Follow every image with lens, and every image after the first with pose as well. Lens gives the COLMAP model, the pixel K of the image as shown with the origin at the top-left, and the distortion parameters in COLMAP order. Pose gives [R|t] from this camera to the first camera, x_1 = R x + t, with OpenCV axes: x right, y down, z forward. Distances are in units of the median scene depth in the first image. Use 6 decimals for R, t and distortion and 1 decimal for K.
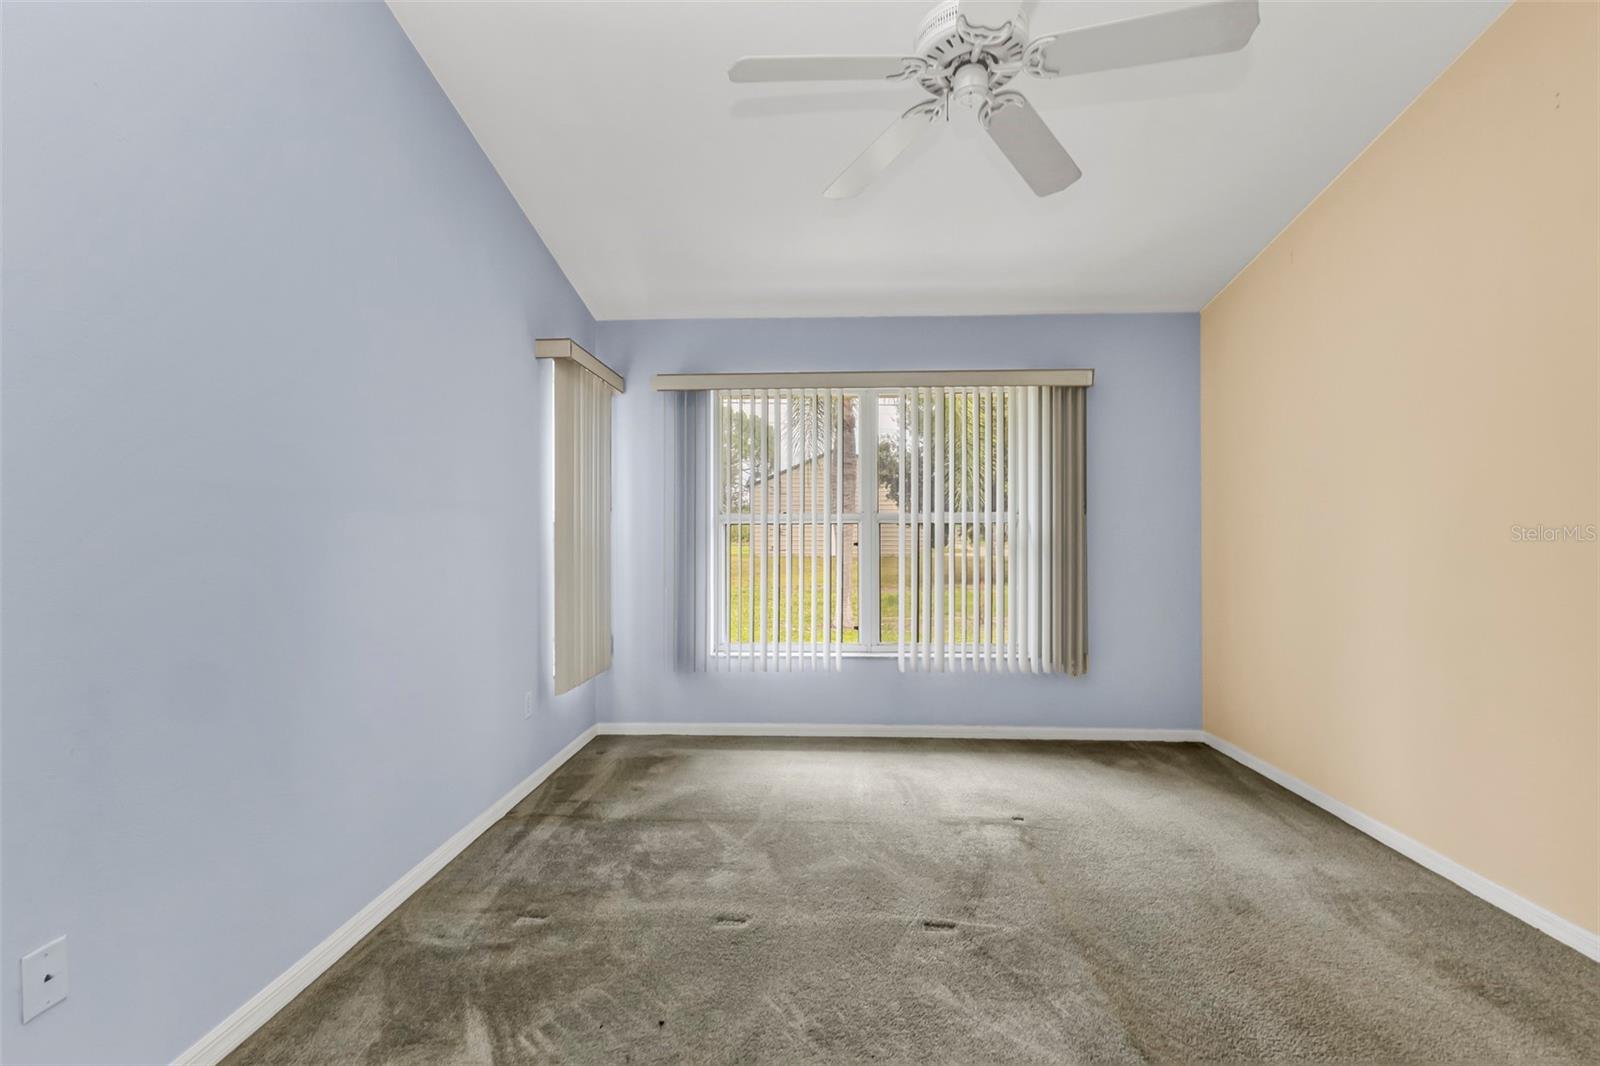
lens RADIAL K [[688.5, 0, 803.0], [0, 688.5, 532.1], [0, 0, 1]] dist [0.000349, 0.000331]
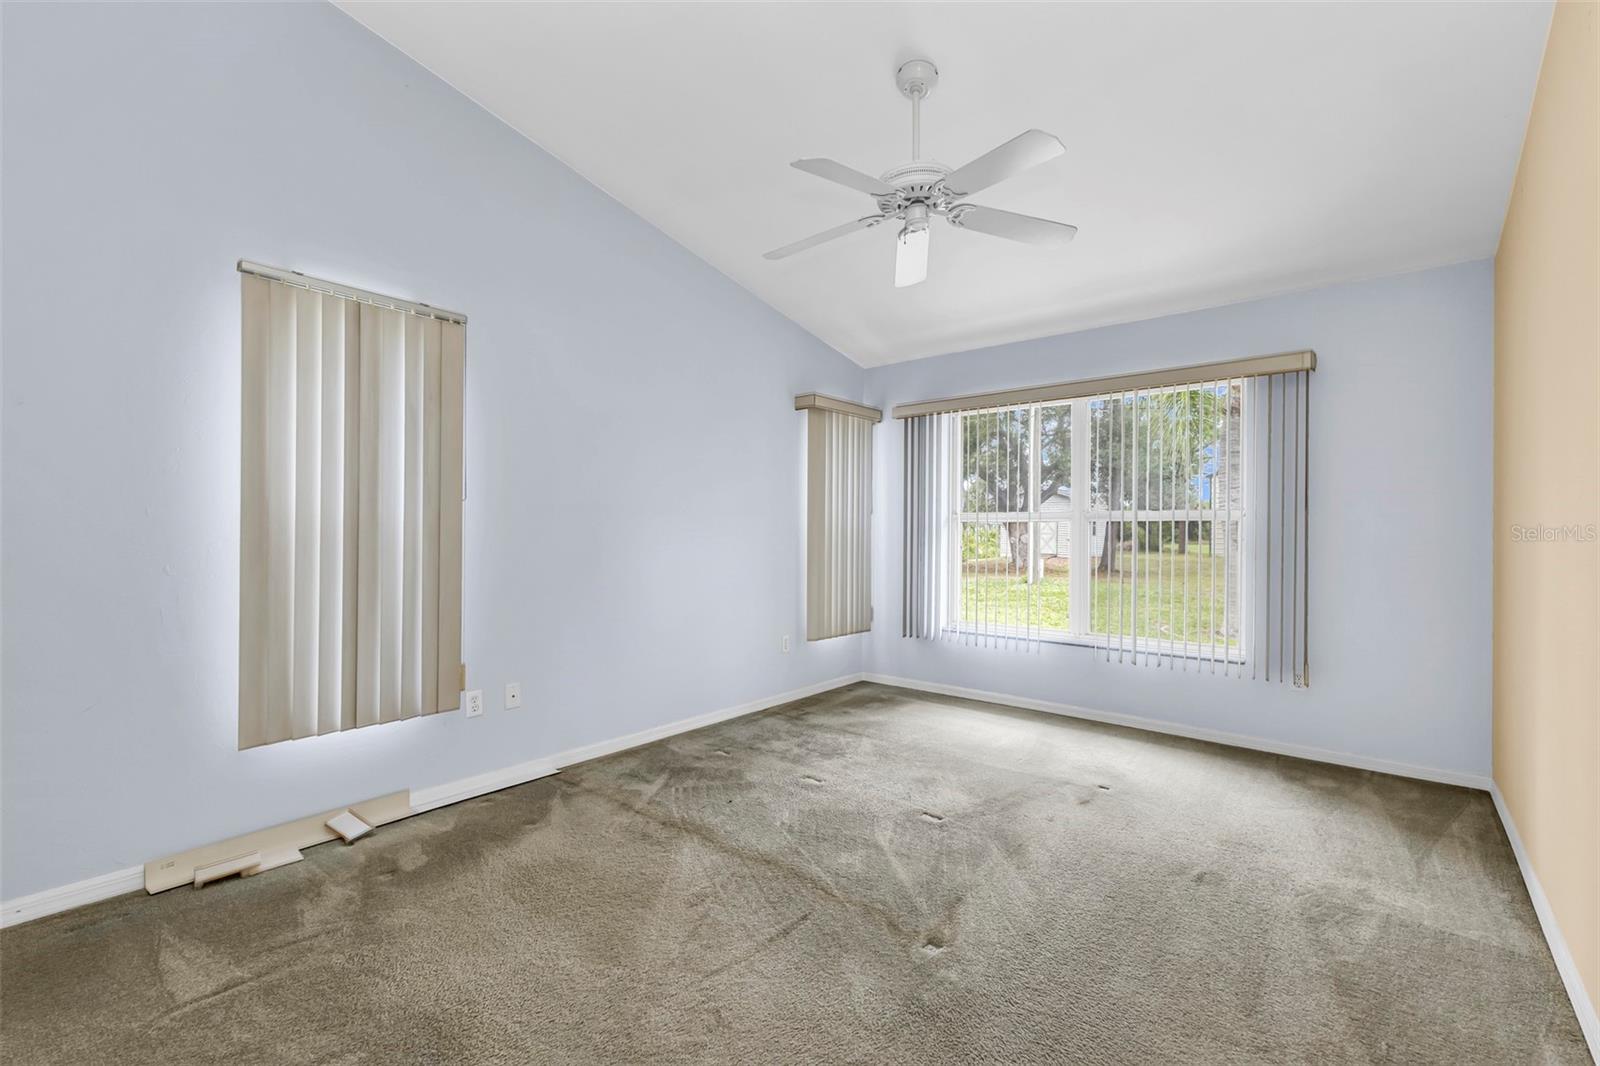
lens RADIAL K [[688.5, 0, 799.5], [0, 688.5, 527.4], [0, 0, 1]] dist [0.000349, 0.000331]
pose [[0.790668, 0.003003, -0.612238, 0.574238], [-0.003343, 0.999994, 0.000588, -0.002564], [0.612236, 0.001581, 0.790674, -0.173470]]
